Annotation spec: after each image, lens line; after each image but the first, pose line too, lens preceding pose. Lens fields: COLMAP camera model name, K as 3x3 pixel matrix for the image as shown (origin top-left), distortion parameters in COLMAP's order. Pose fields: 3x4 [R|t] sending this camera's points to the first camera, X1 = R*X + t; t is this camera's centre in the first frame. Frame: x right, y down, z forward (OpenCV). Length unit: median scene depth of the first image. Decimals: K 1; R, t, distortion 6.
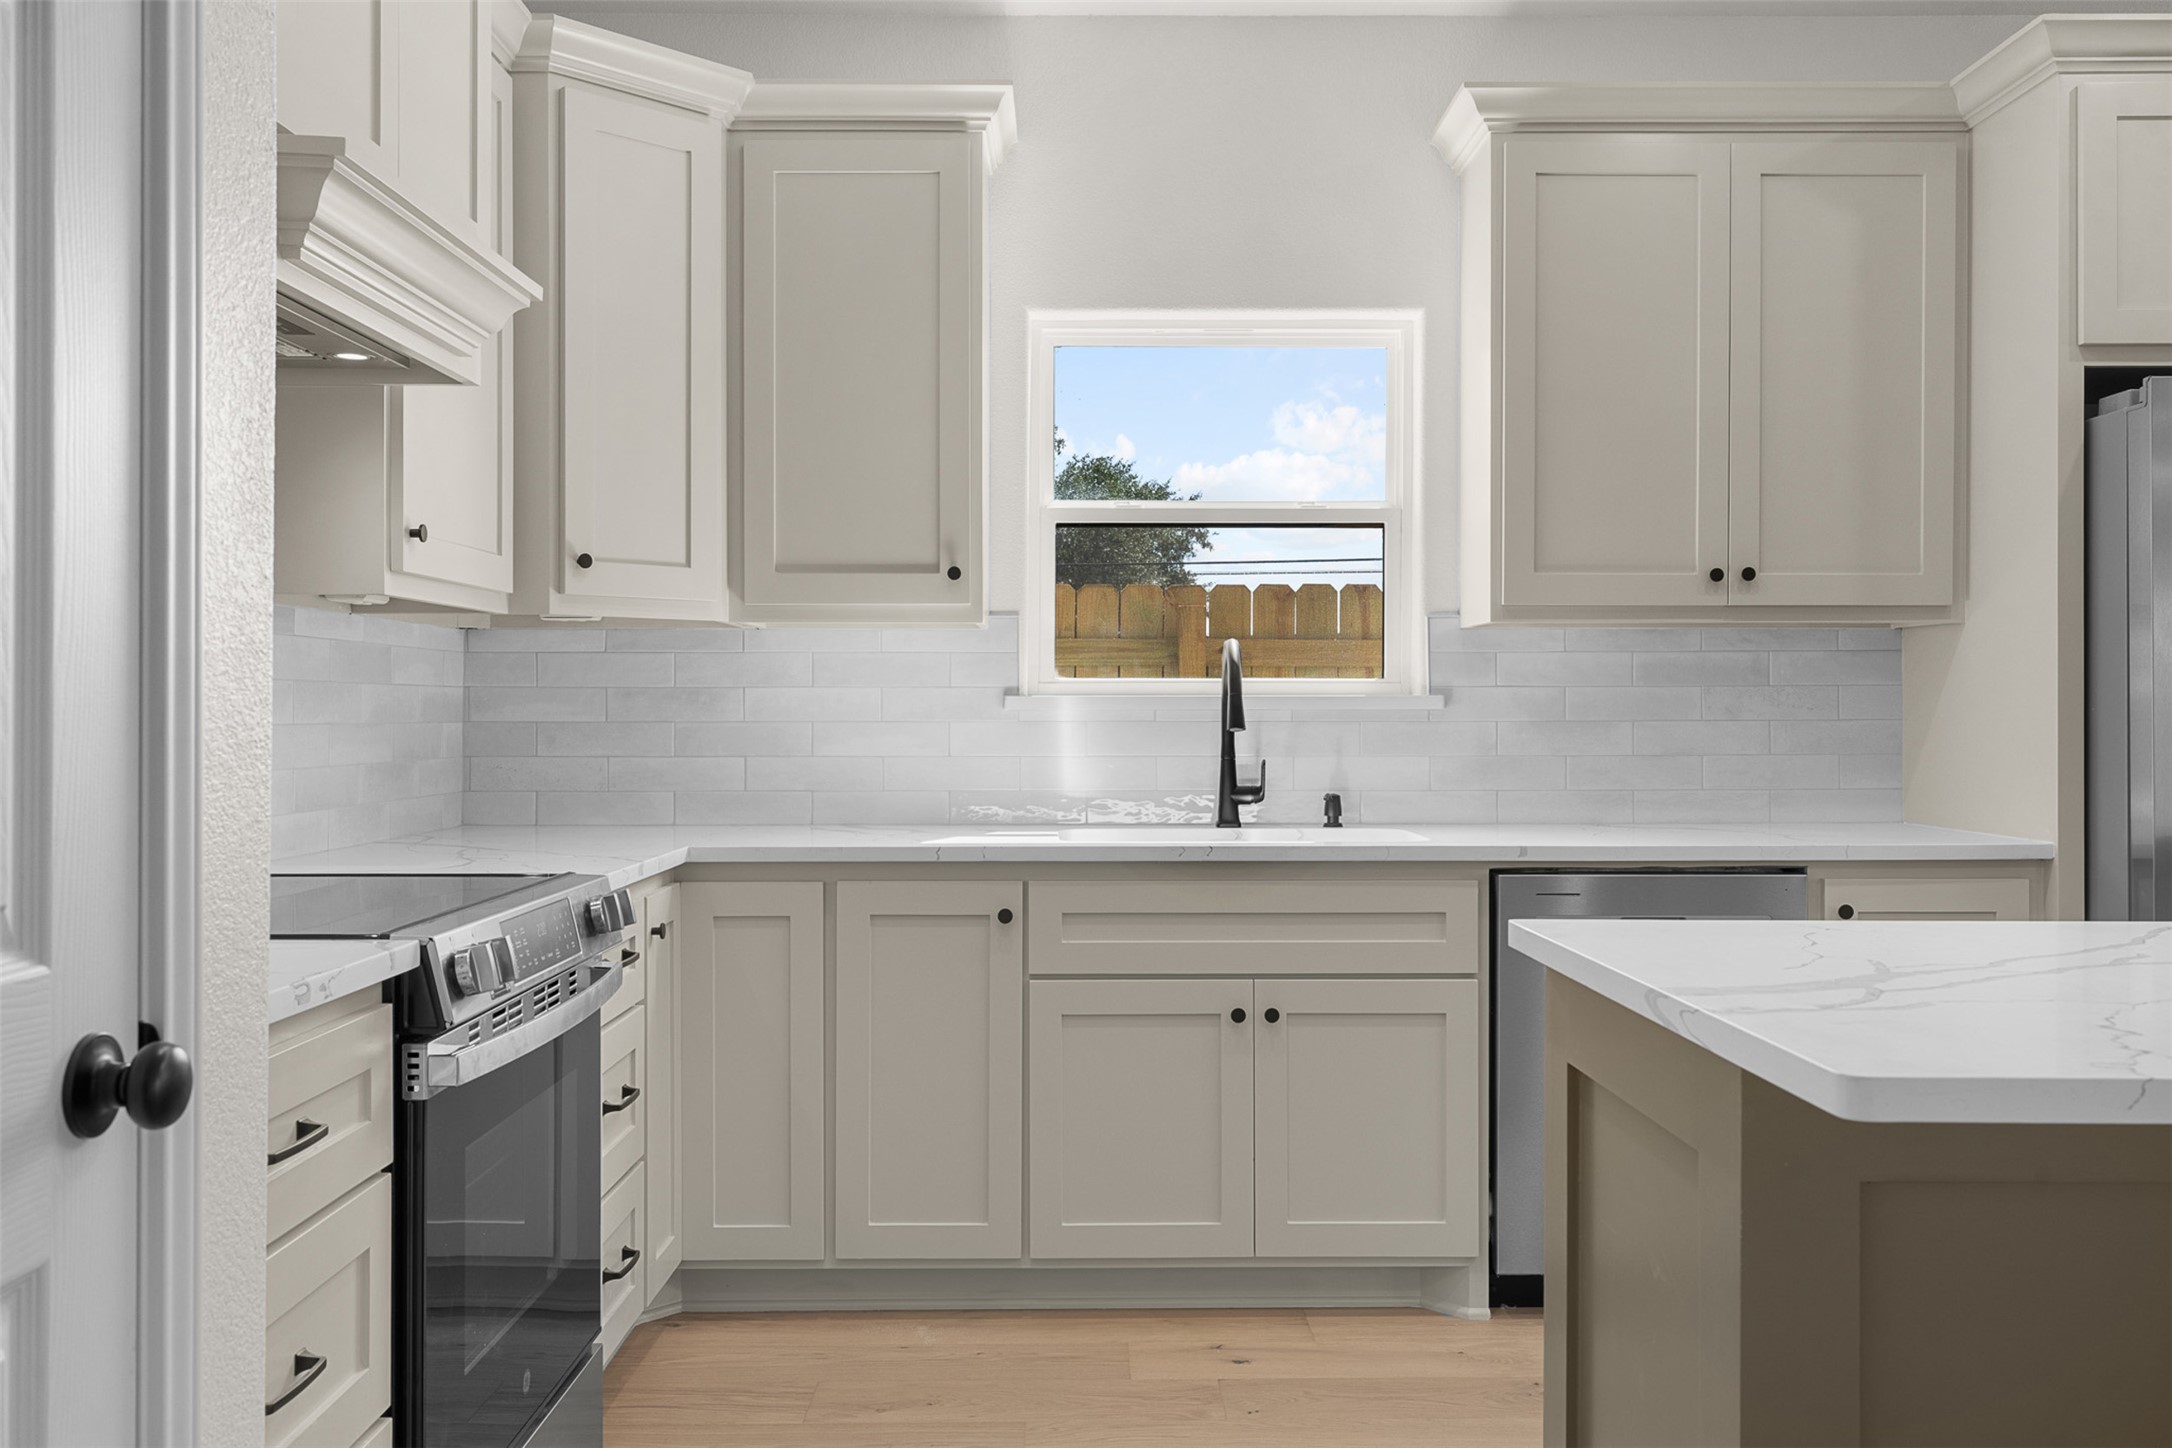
lens RADIAL K [[1828.7, 0, 1086.0], [0, 1828.7, 724.0], [0, 0, 1]] dist [-0.004234, -0.002790]
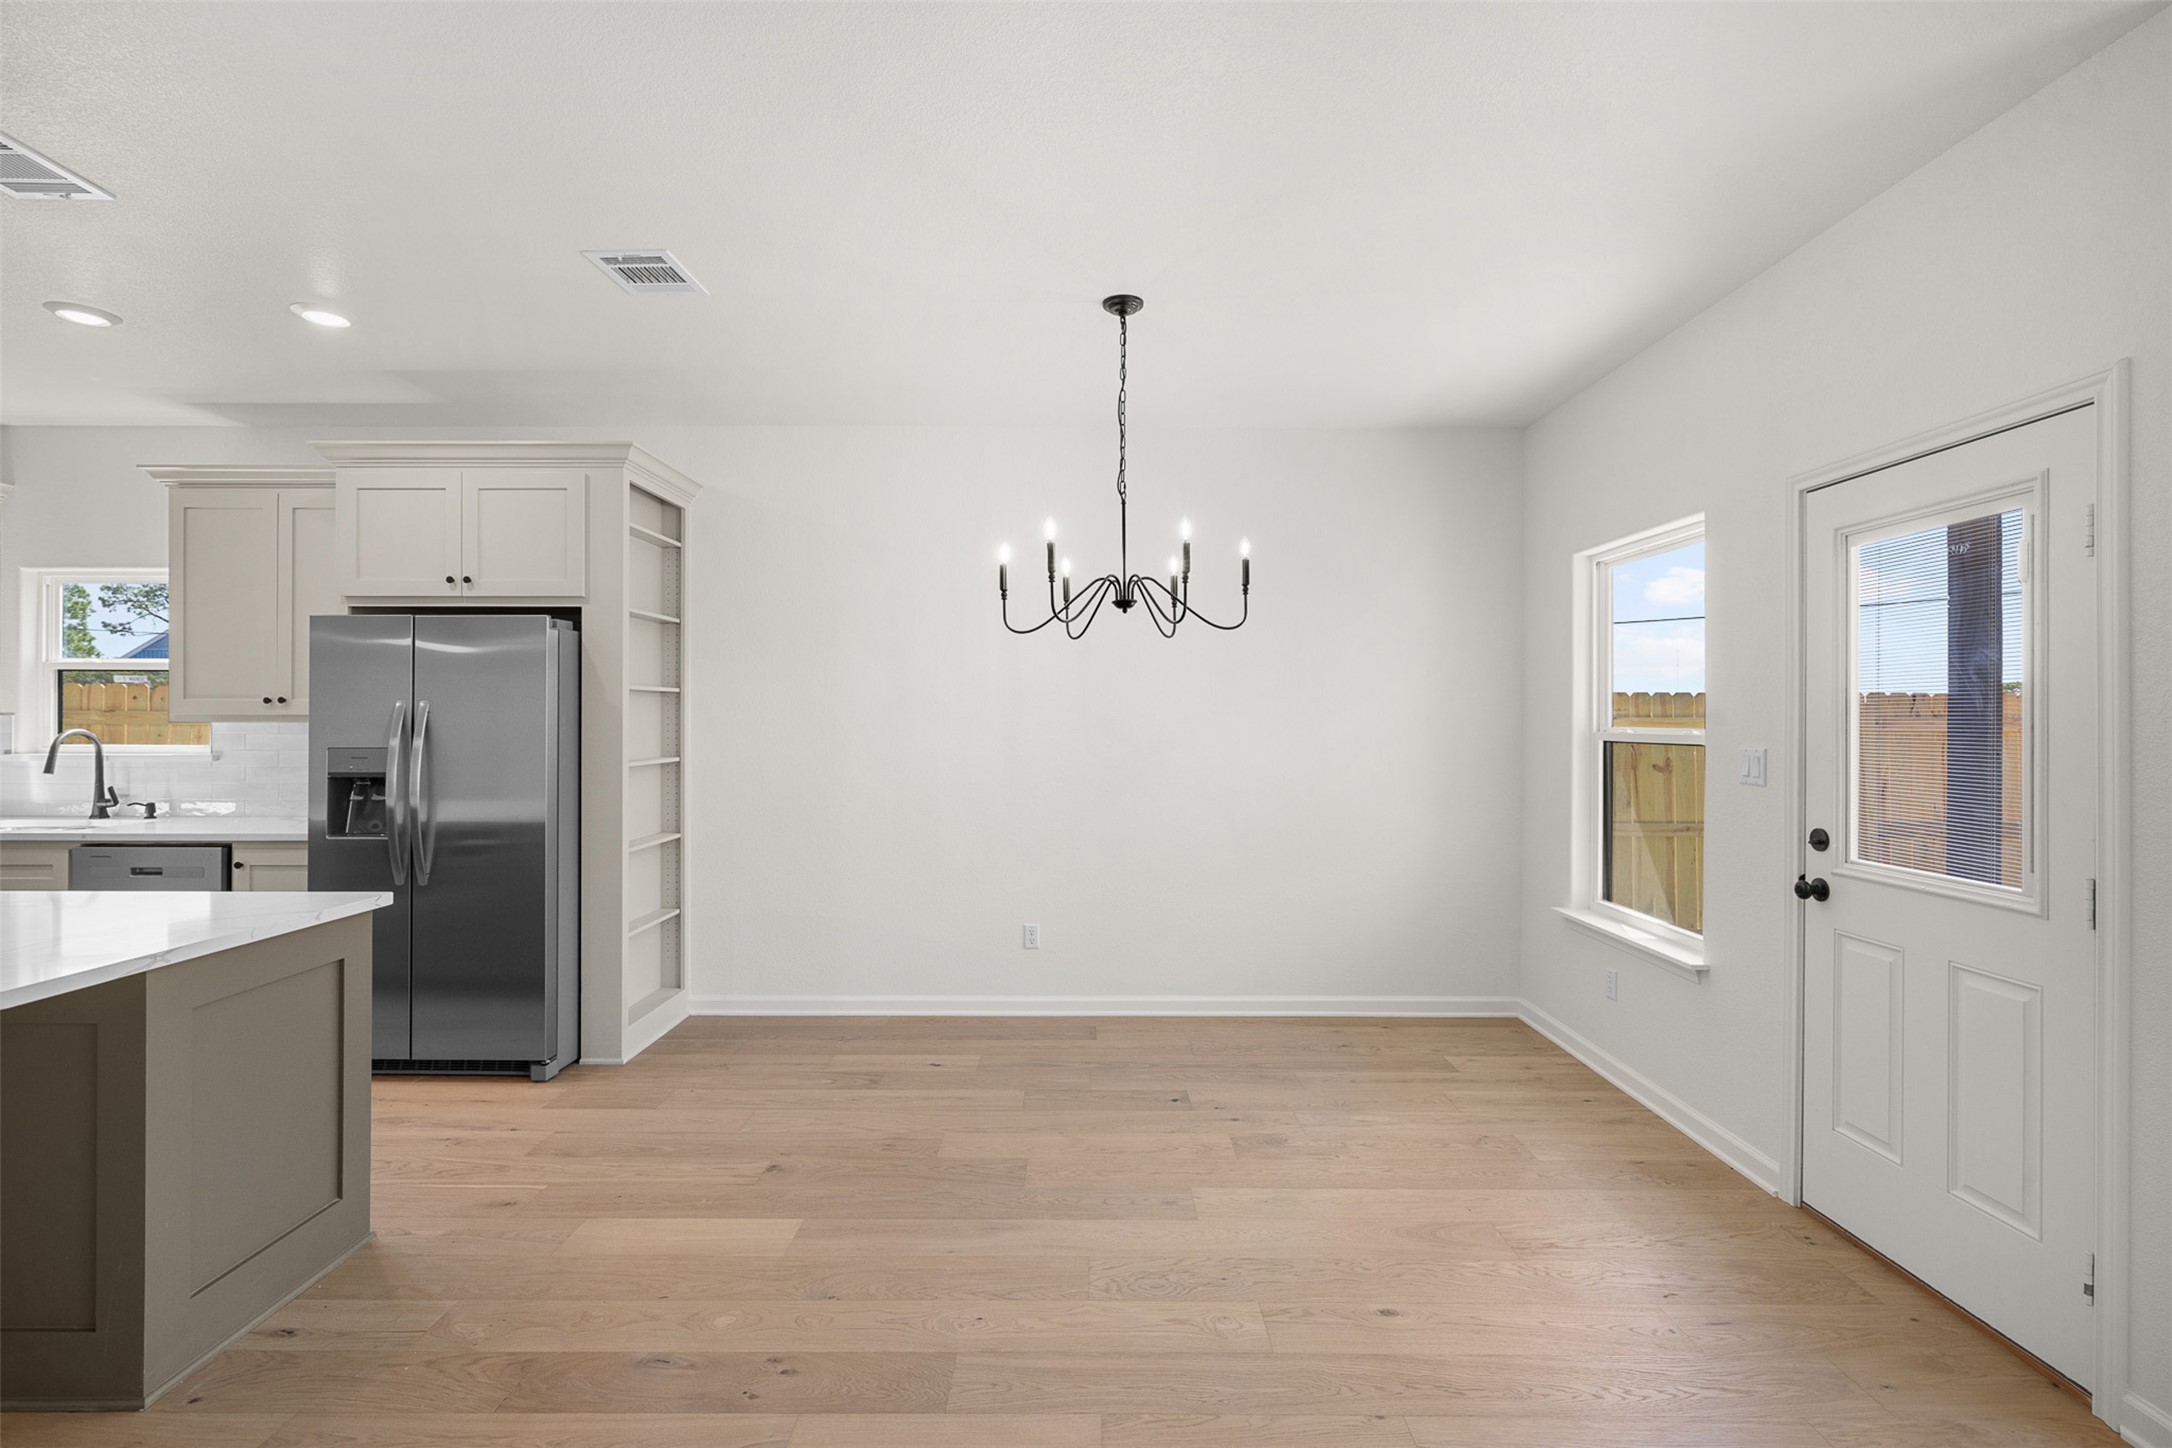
lens RADIAL K [[983.3, 0, 1086.0], [0, 983.3, 724.0], [0, 0, 1]] dist [-0.002975, -0.000519]
pose [[0.999988, 0.004168, 0.002728, 1.271980], [-0.004157, 0.999984, -0.003804, -0.054178], [-0.002744, 0.003792, 0.999989, -0.119847]]
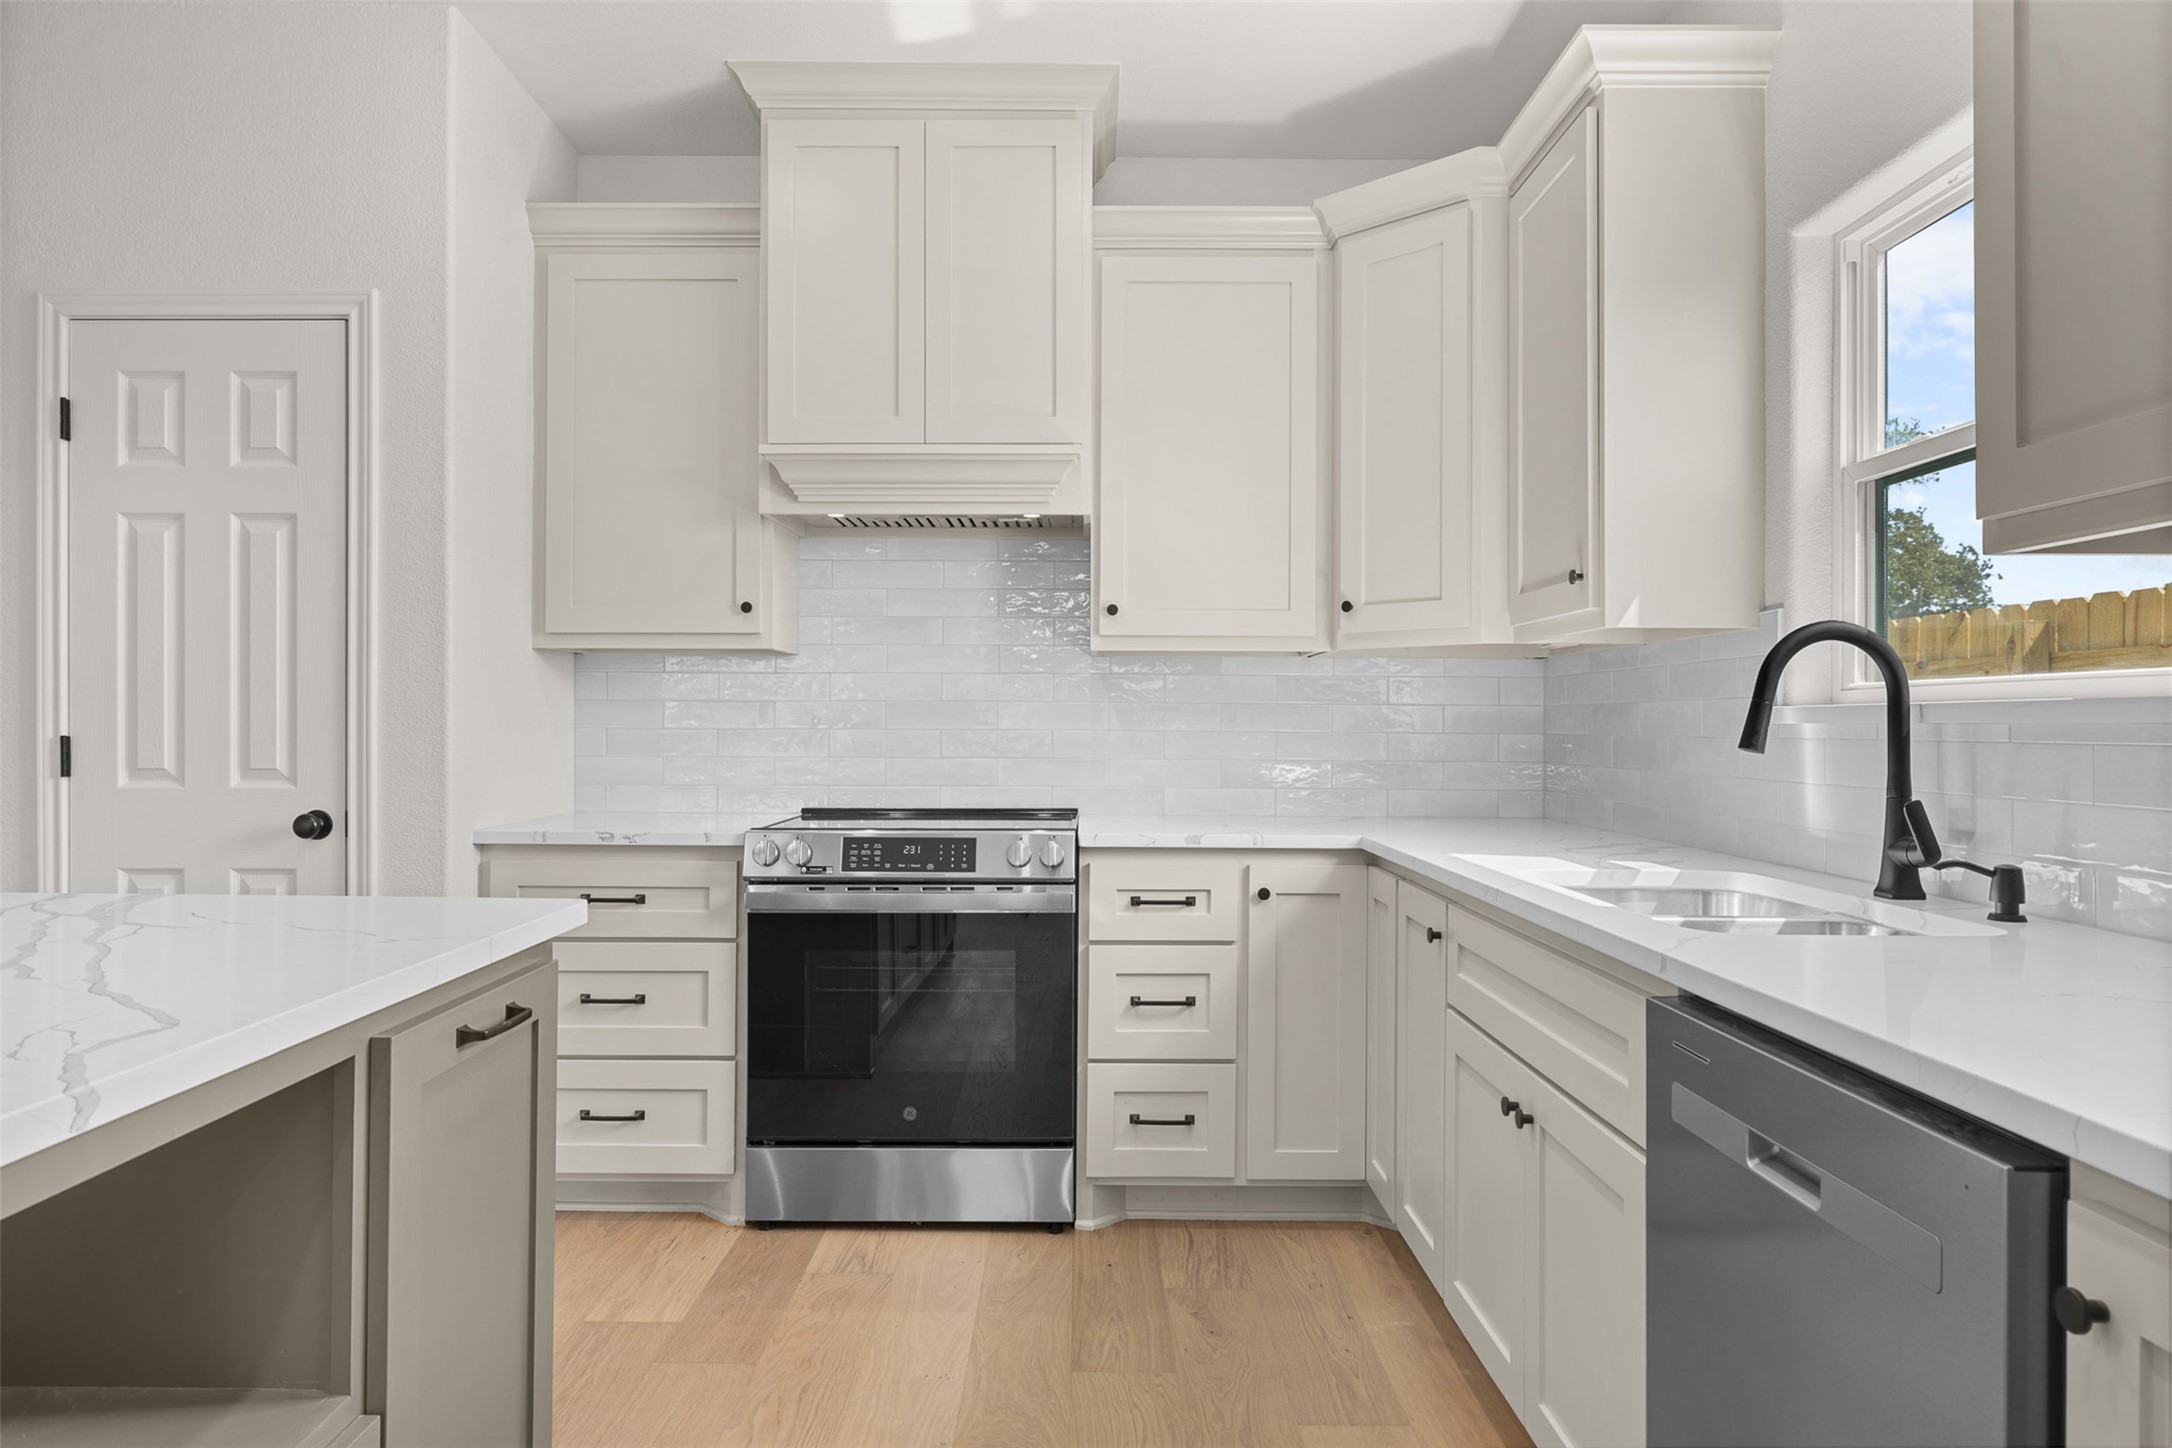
lens RADIAL K [[1334.8, 0, 1086.0], [0, 1334.8, 724.0], [0, 0, 1]] dist [0.000148, 0.000280]
pose [[0.000653, -0.002389, -0.999997, 0.607644], [-0.013742, 0.999903, -0.002397, -0.002313], [0.999905, 0.013743, 0.000620, 0.746640]]
